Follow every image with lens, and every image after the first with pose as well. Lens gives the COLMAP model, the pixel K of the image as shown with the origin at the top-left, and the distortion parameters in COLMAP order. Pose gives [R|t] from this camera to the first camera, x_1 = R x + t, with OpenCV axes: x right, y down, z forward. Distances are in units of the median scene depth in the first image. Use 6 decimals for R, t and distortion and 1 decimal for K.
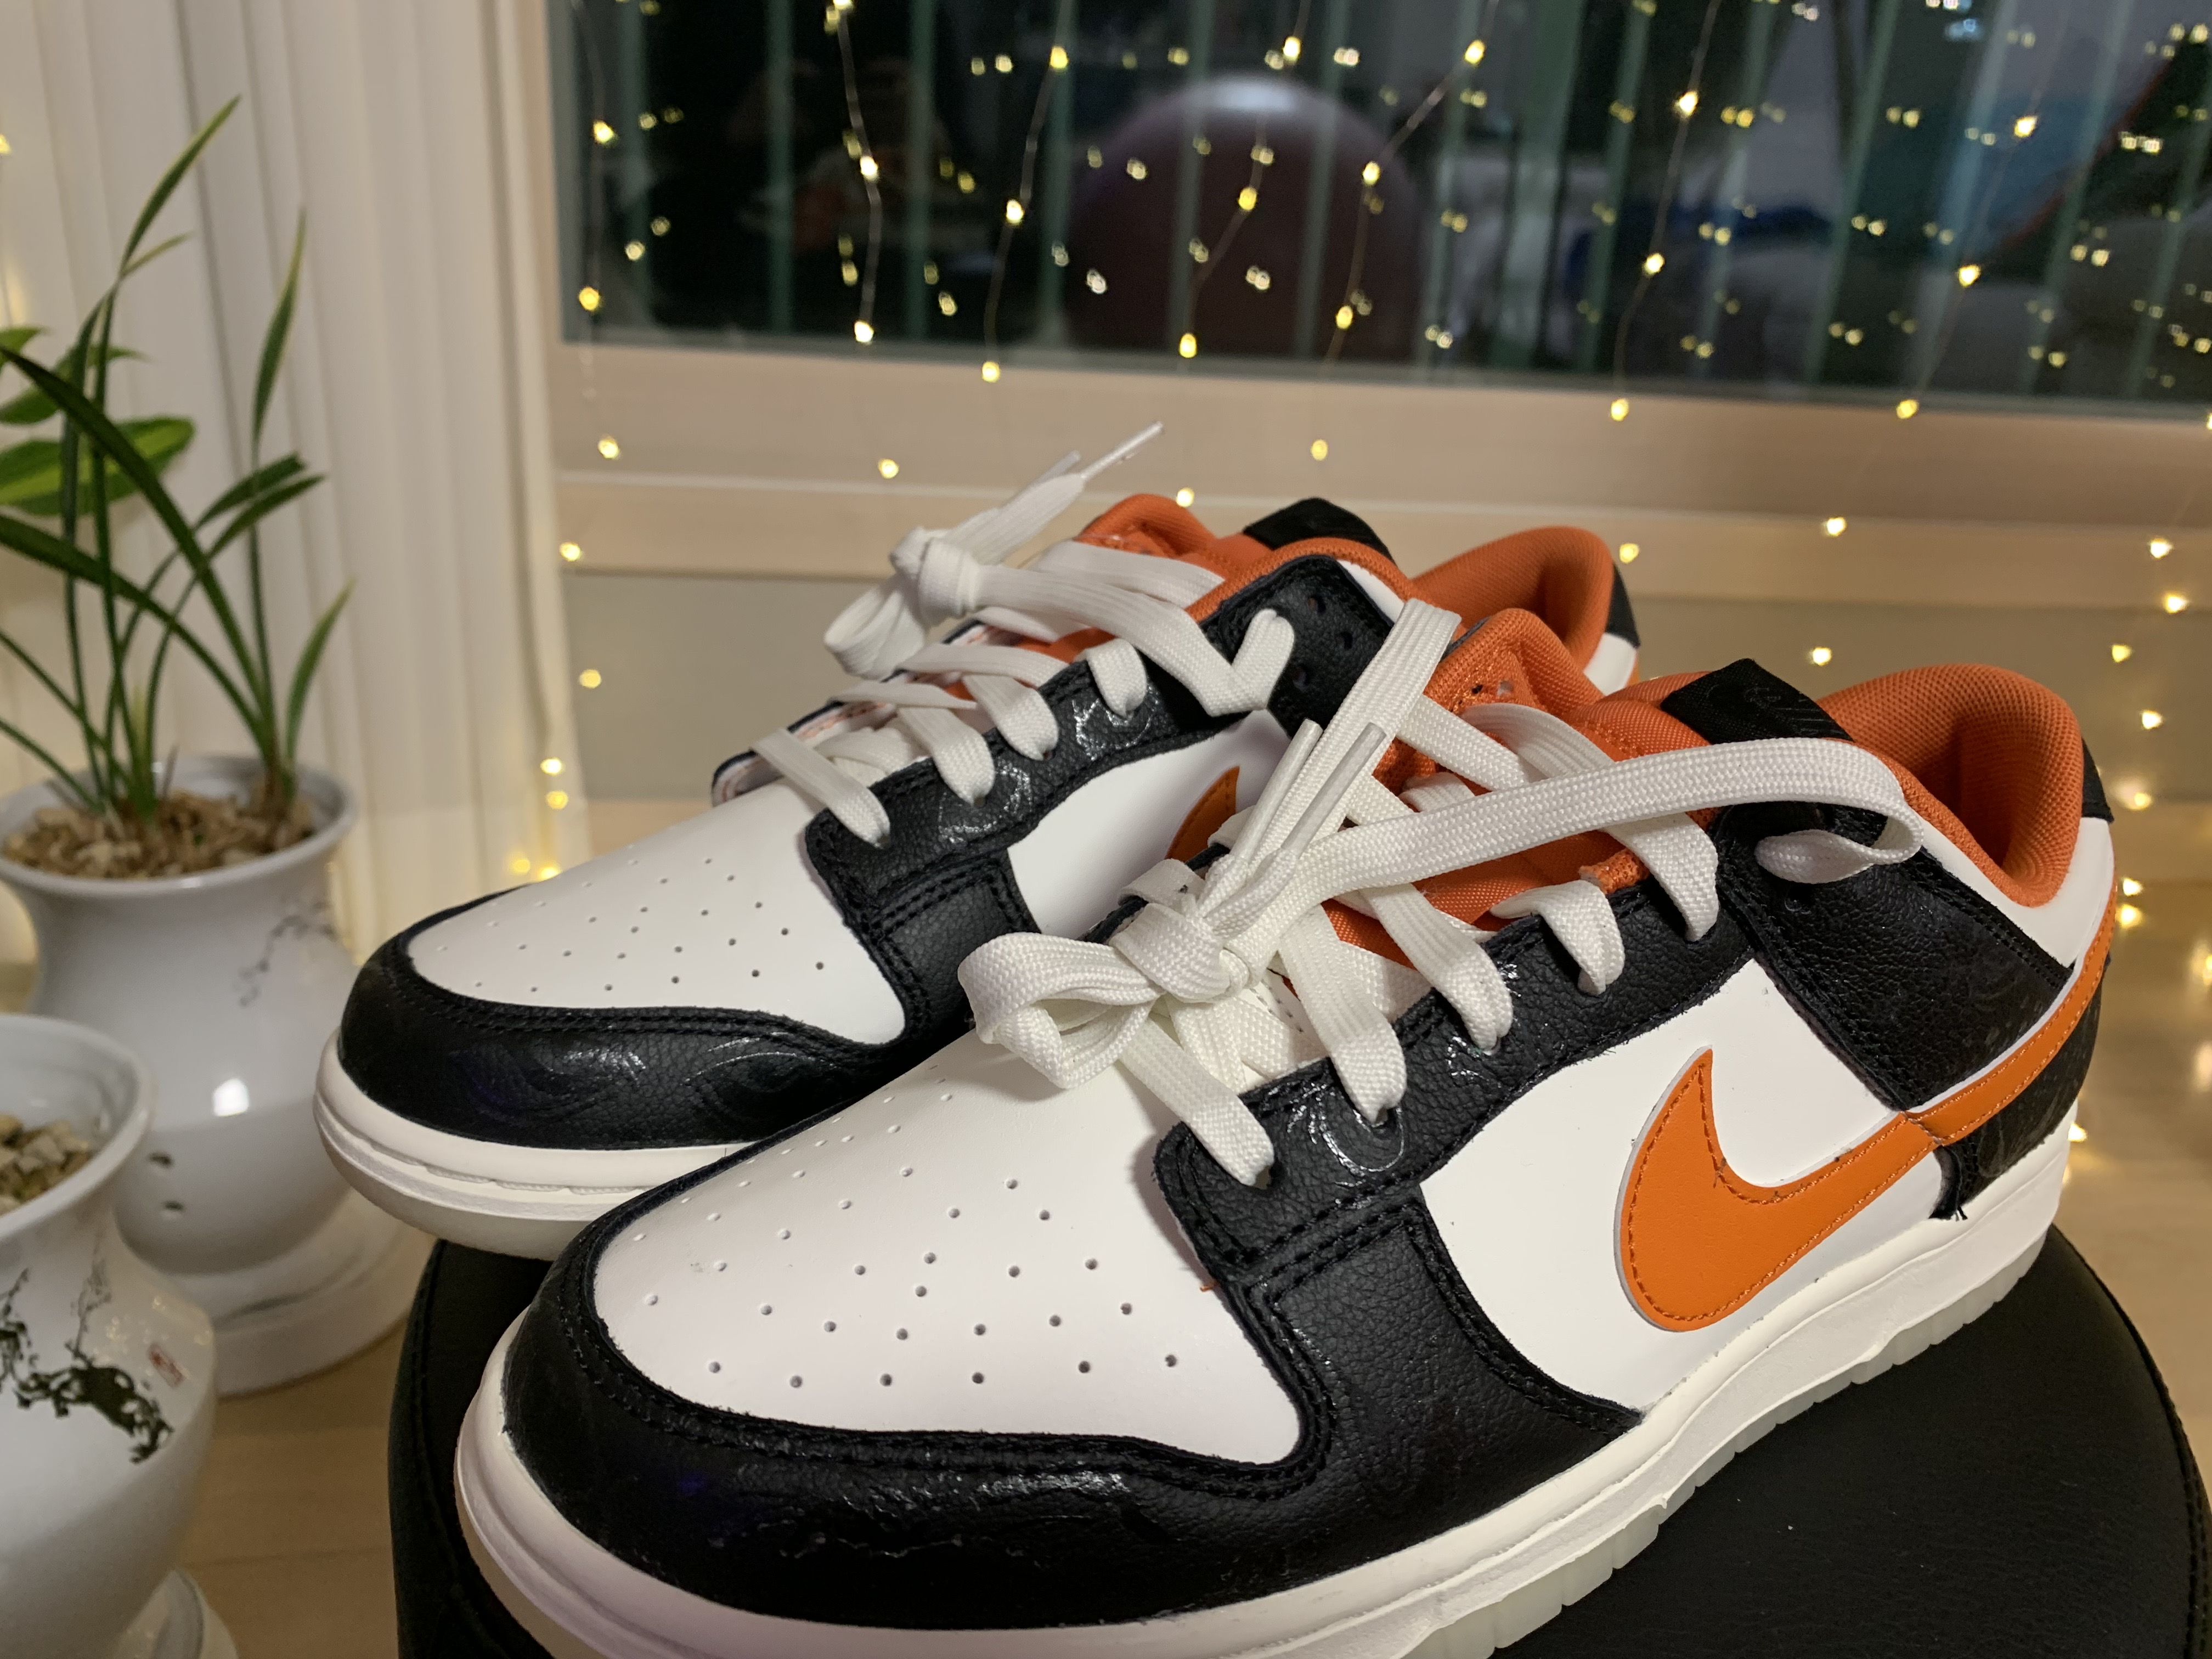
lens RADIAL K [[1762.9, 0, 1080.6], [0, 1762.9, 817.3], [0, 0, 1]] dist [0.054812, -0.164293]
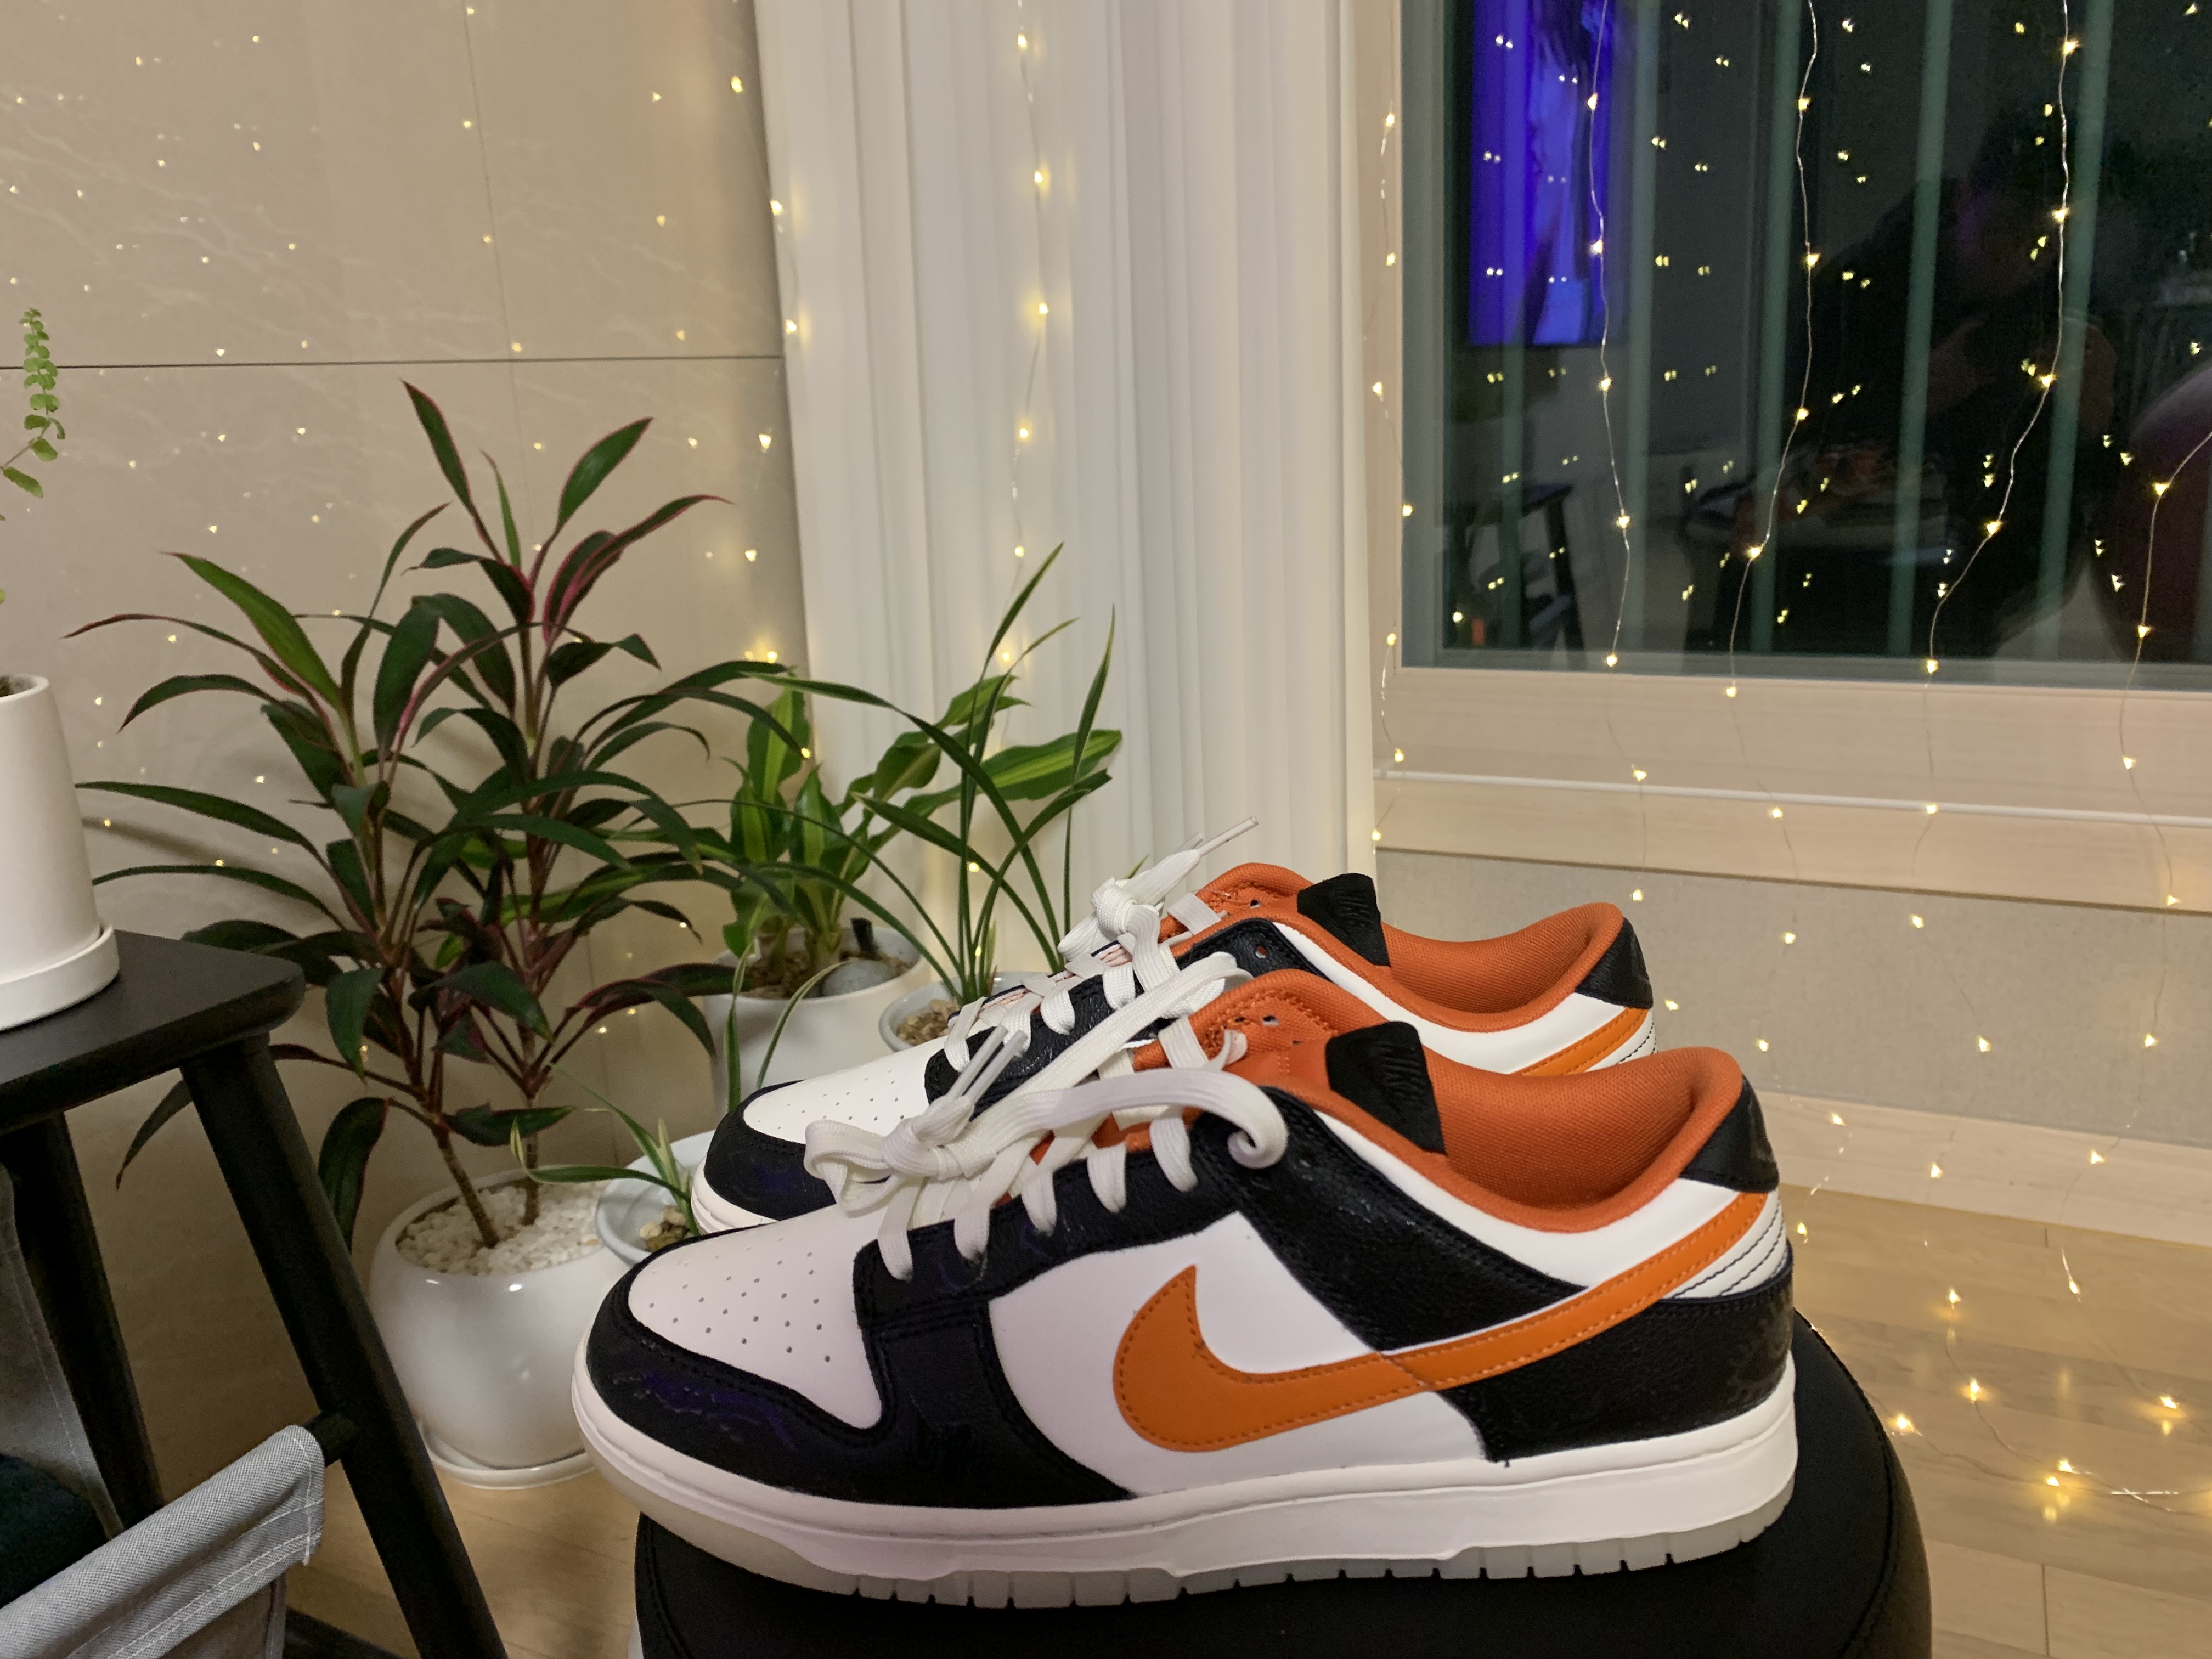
lens RADIAL K [[1728.8, 0, 1106.0], [0, 1728.8, 829.5], [0, 0, 1]] dist [0.001868, -0.009431]
pose [[0.800862, 0.048243, -0.596903, 1.178820], [-0.123751, 0.988568, -0.086137, -0.108056], [0.585924, 0.142851, 0.797676, -0.315053]]
